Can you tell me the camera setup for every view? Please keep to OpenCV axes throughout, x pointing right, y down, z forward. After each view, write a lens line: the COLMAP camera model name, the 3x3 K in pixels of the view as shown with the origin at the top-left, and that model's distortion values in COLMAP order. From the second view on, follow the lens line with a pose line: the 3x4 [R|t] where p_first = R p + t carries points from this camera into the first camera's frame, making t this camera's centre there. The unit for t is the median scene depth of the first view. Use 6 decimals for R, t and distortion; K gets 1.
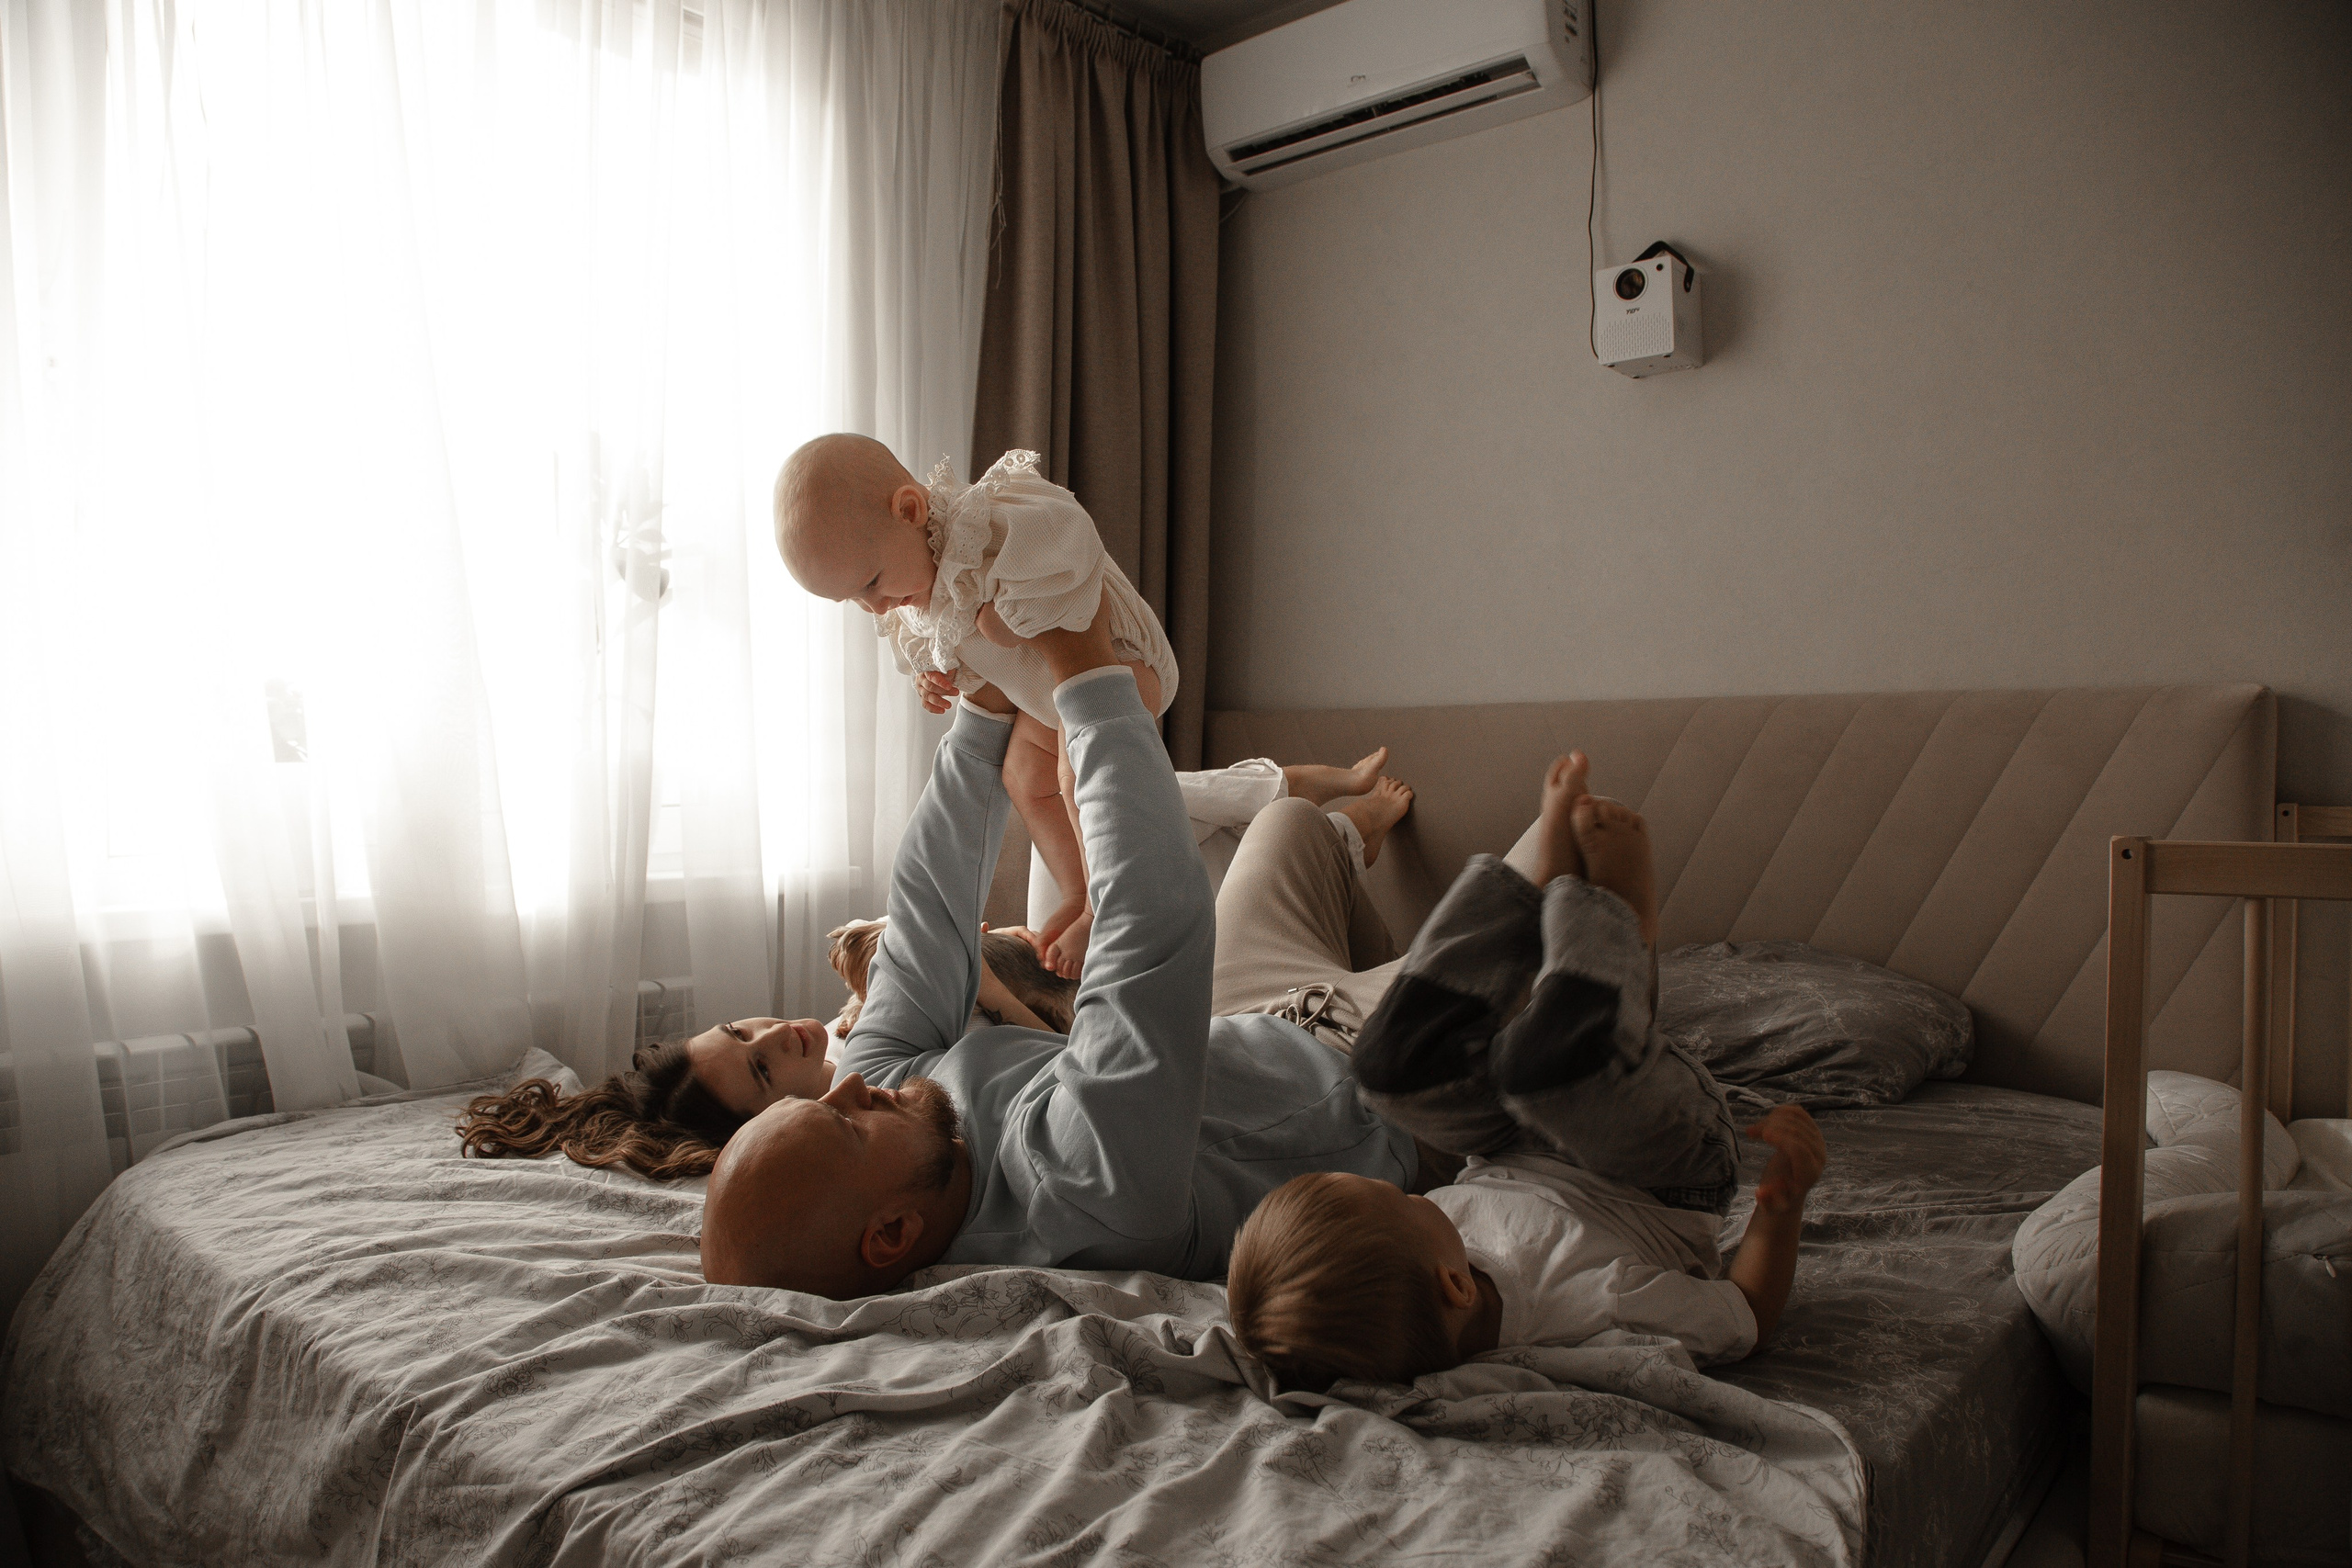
lens RADIAL K [[1579.2, 0, 1176.0], [0, 1579.2, 784.0], [0, 0, 1]] dist [-0.120235, 0.057763]
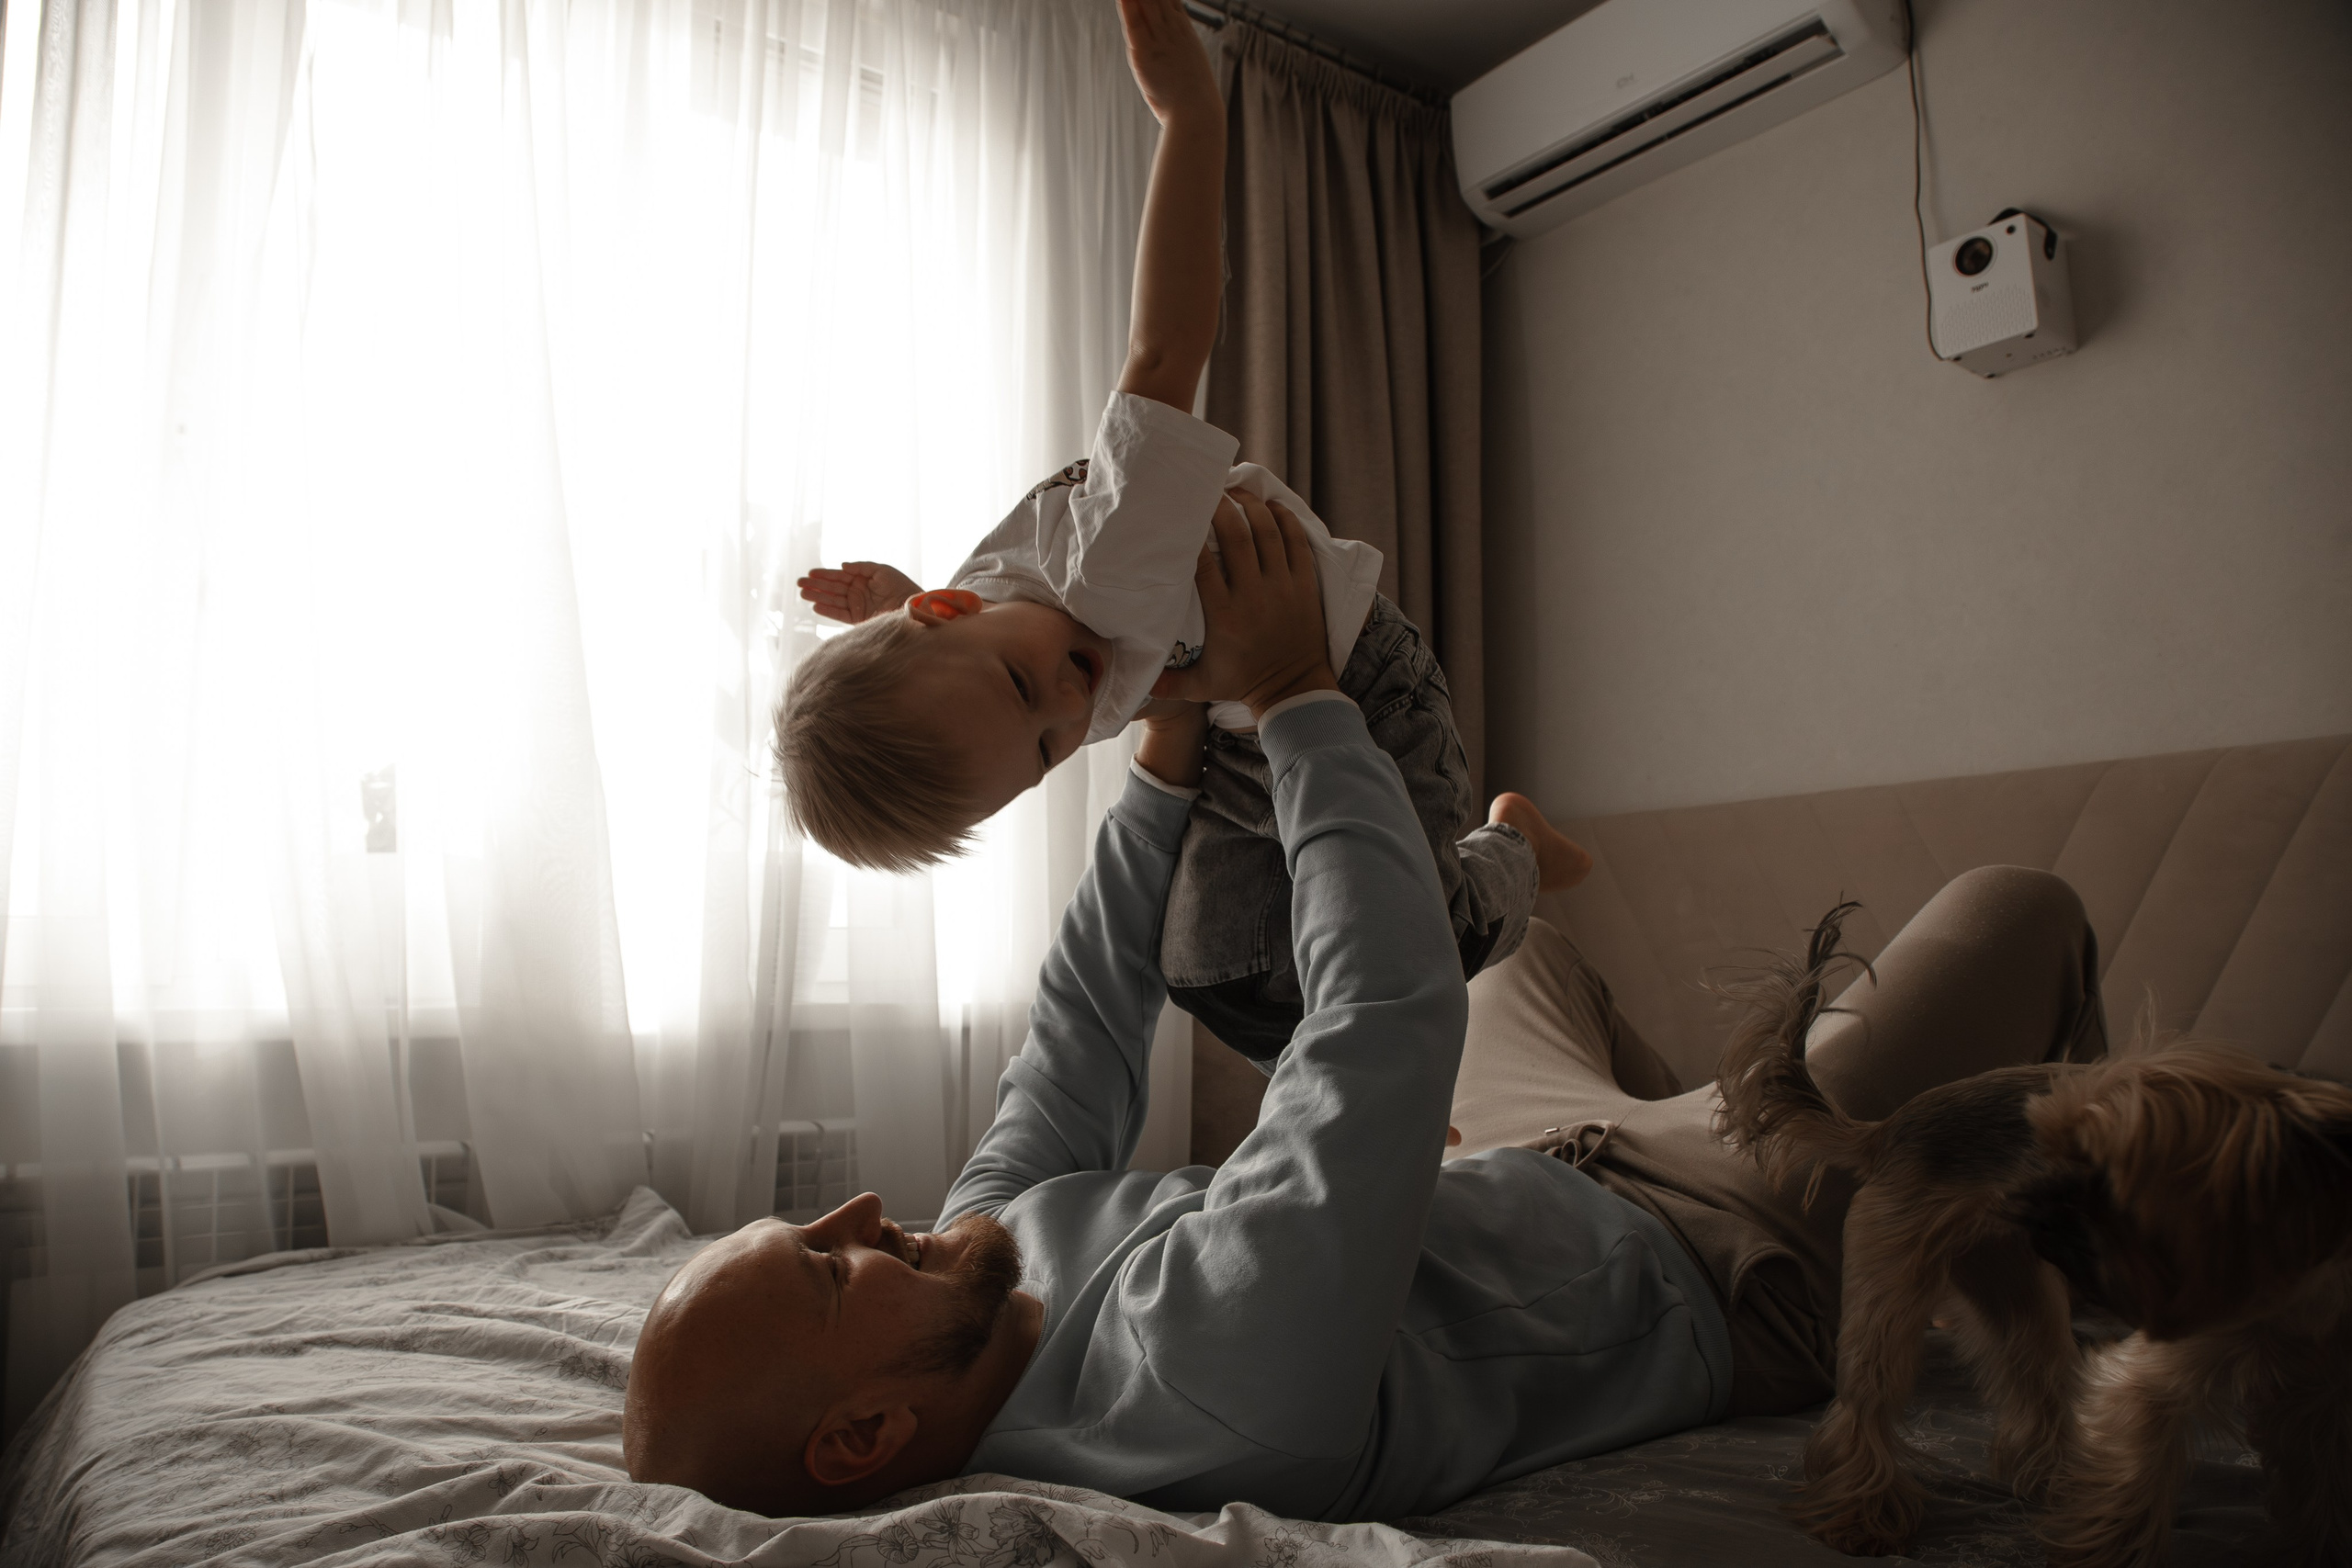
lens RADIAL K [[1579.2, 0, 1176.0], [0, 1579.2, 784.0], [0, 0, 1]] dist [-0.120235, 0.057763]
pose [[0.977064, -0.031860, -0.210551, 0.046836], [0.004593, 0.991668, -0.128739, 0.053656], [0.212898, 0.124819, 0.969069, 0.185711]]
